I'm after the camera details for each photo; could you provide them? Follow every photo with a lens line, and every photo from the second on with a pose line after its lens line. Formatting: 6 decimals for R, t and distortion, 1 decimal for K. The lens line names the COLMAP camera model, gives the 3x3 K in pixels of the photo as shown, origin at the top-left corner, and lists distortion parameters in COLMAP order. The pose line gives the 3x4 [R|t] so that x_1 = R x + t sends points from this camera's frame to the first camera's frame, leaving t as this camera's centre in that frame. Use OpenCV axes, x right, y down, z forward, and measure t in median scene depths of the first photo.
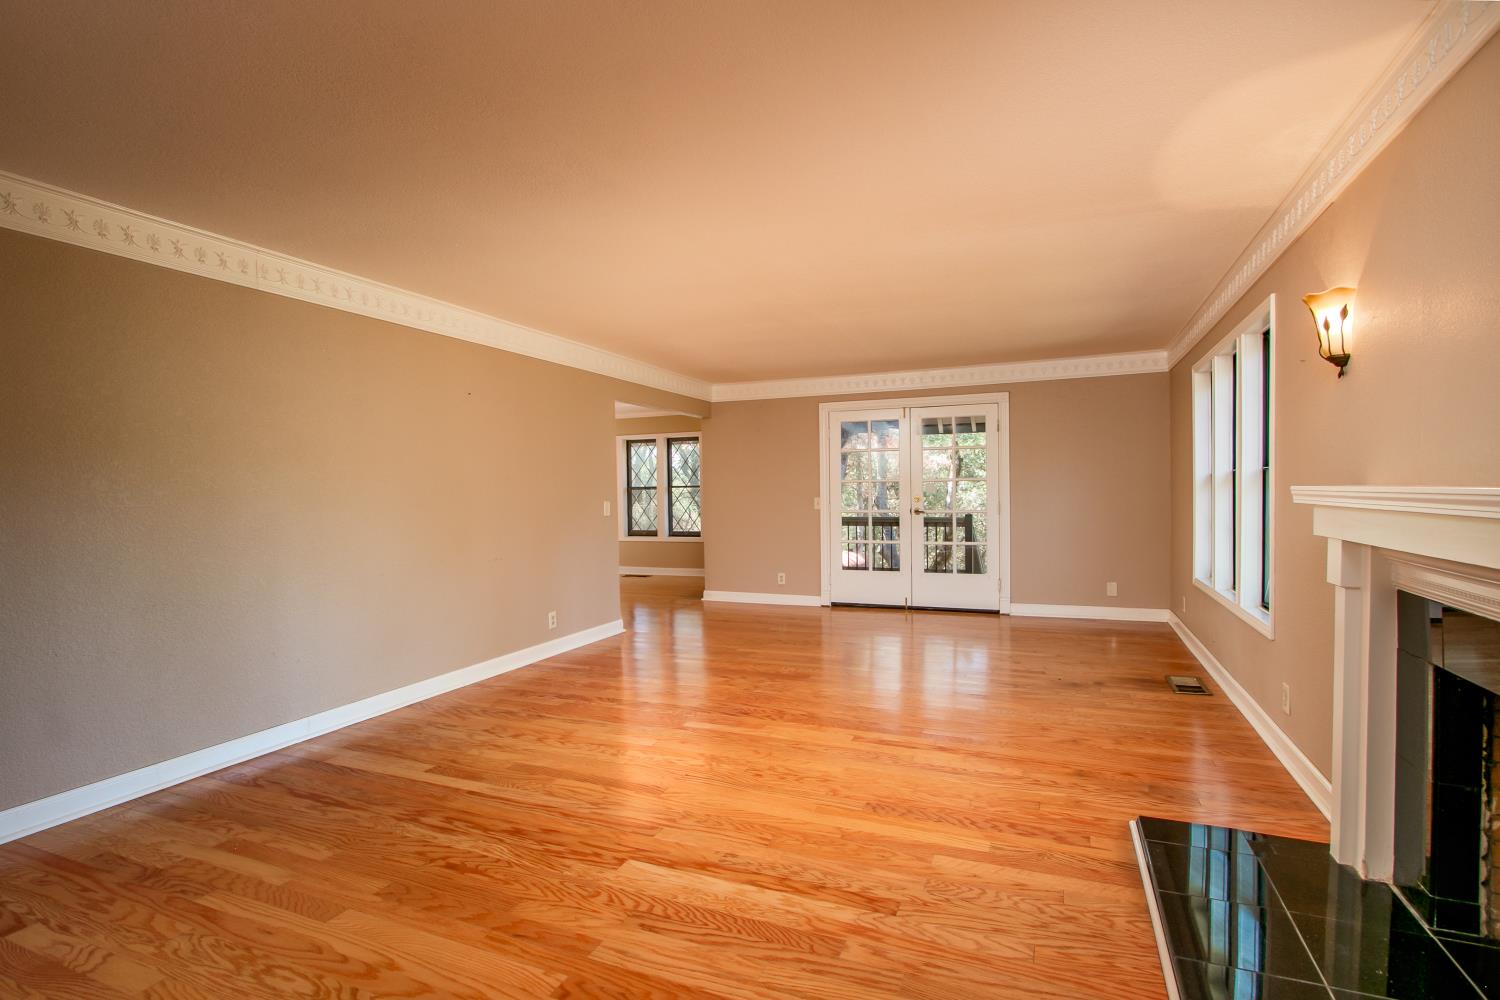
lens RADIAL K [[707.9, 0, 755.5], [0, 707.9, 502.5], [0, 0, 1]] dist [-0.013899, 0.000866]
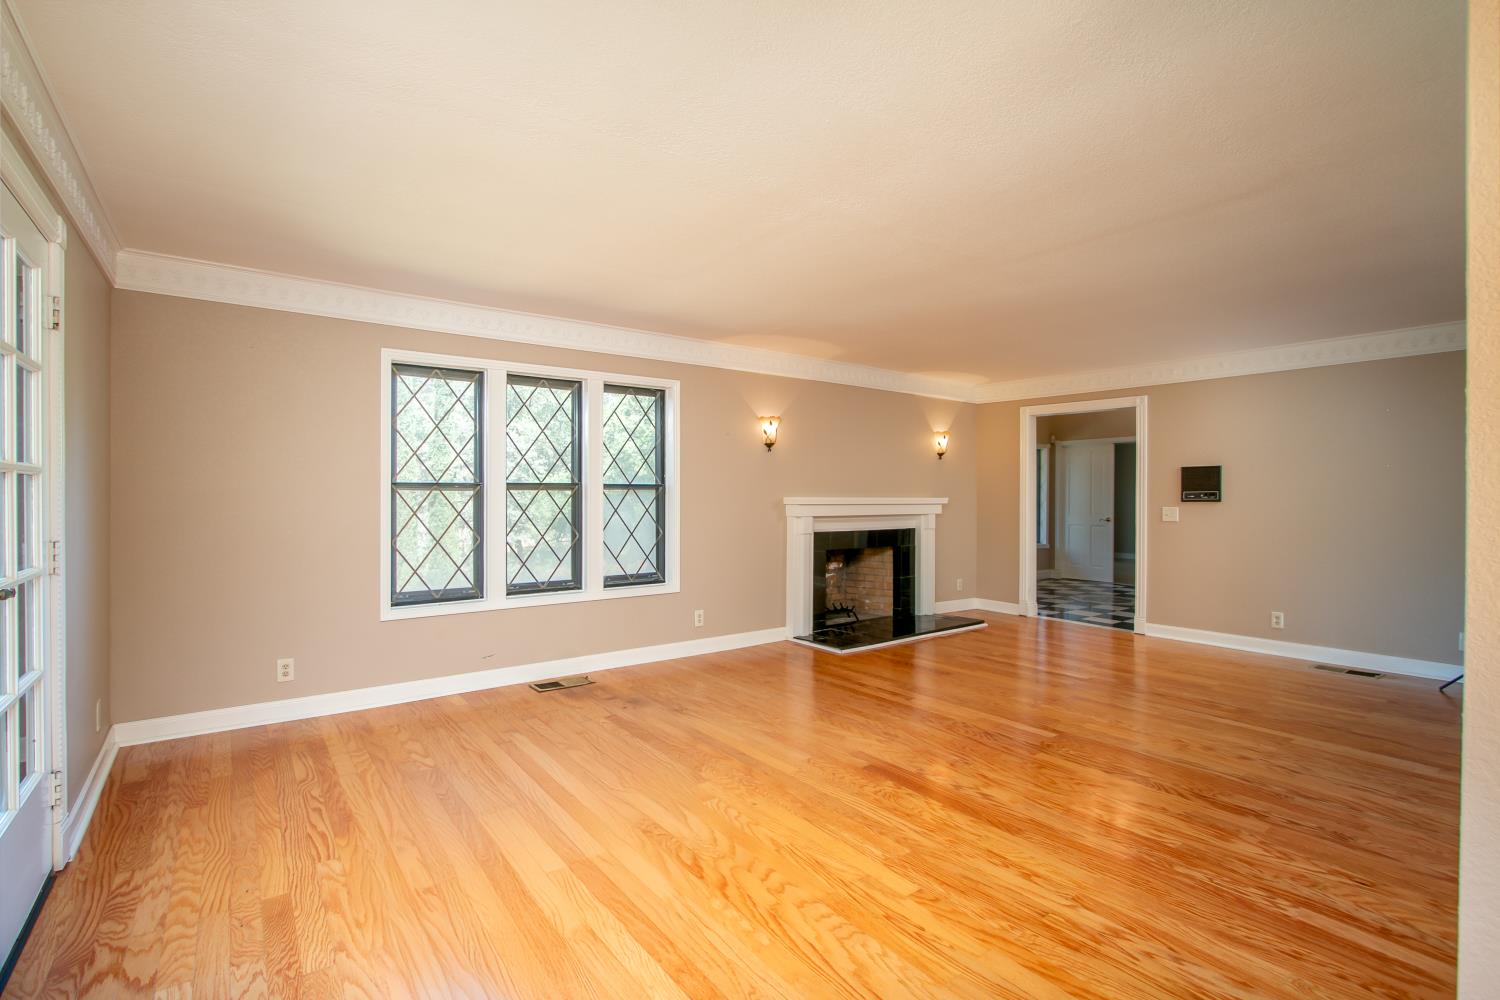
lens RADIAL K [[707.9, 0, 748.4], [0, 707.9, 499.1], [0, 0, 1]] dist [-0.013899, 0.000866]
pose [[-0.868647, 0.010510, 0.495320, -0.214366], [0.020490, 0.999682, 0.014722, -0.046198], [-0.495008, 0.022937, -0.868586, 2.016084]]
